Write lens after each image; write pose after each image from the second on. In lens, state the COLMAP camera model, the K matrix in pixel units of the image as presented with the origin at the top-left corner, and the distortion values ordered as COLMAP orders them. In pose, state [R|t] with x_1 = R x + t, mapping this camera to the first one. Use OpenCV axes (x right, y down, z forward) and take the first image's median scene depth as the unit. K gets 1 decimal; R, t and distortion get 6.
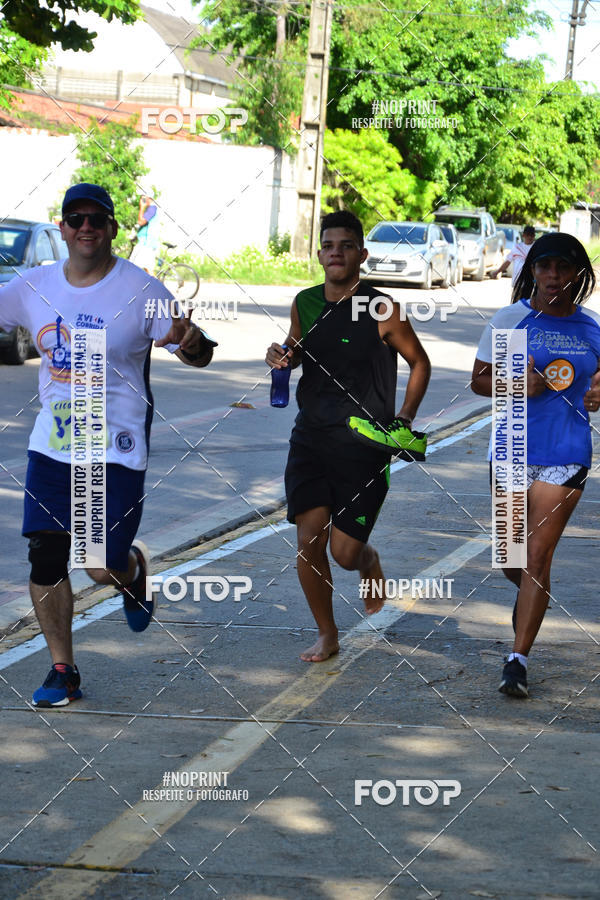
lens RADIAL K [[3316.5, 0, 321.9], [0, 3316.5, 448.0], [0, 0, 1]] dist [0.252954, 0.000000]
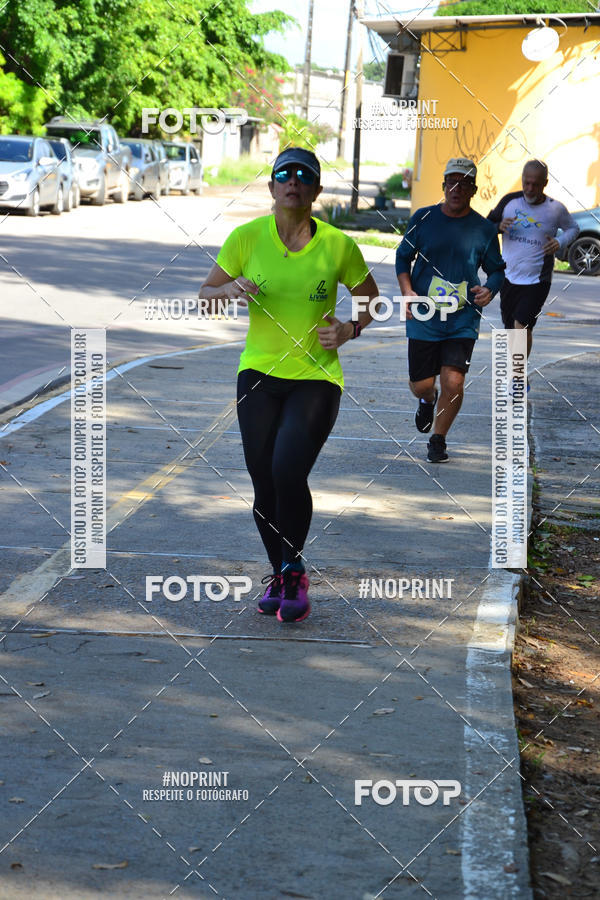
lens RADIAL K [[3422.9, 0, 396.6], [0, 3422.9, 514.9], [0, 0, 1]] dist [0.179860, 0.000000]
pose [[0.992786, -0.016993, 0.118686, 0.017015], [0.012072, 0.999042, 0.042059, -0.007122], [-0.119287, -0.040323, 0.992041, 0.114904]]
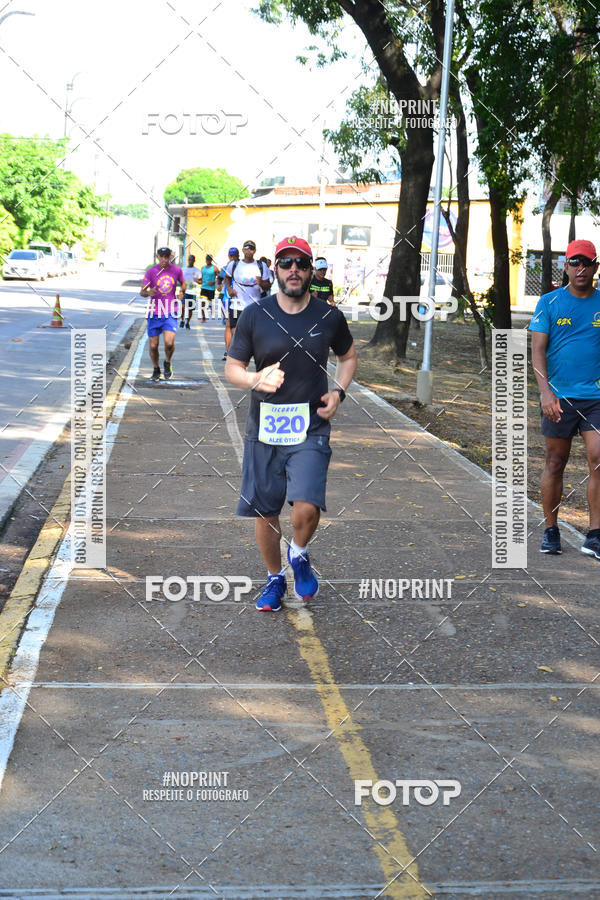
lens RADIAL K [[3015.3, 0, 265.8], [0, 3015.3, 541.4], [0, 0, 1]] dist [0.123437, 0.000000]
pose [[0.980284, -0.030666, 0.195200, -0.194937], [0.024268, 0.999090, 0.035085, 0.051314], [-0.196098, -0.029656, 0.980136, -0.879660]]
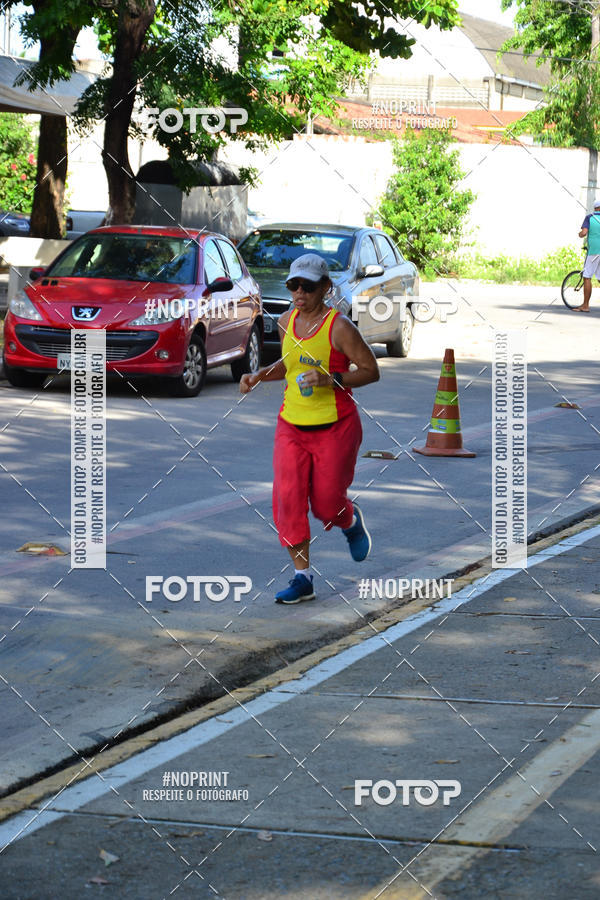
lens RADIAL K [[3326.4, 0, 302.0], [0, 3326.4, 451.6], [0, 0, 1]] dist [0.261778, 0.000000]
pose [[0.995145, -0.009754, -0.097939, -0.002707], [0.009716, 0.999952, -0.000865, 0.000616], [0.097943, -0.000091, 0.995192, -0.007363]]
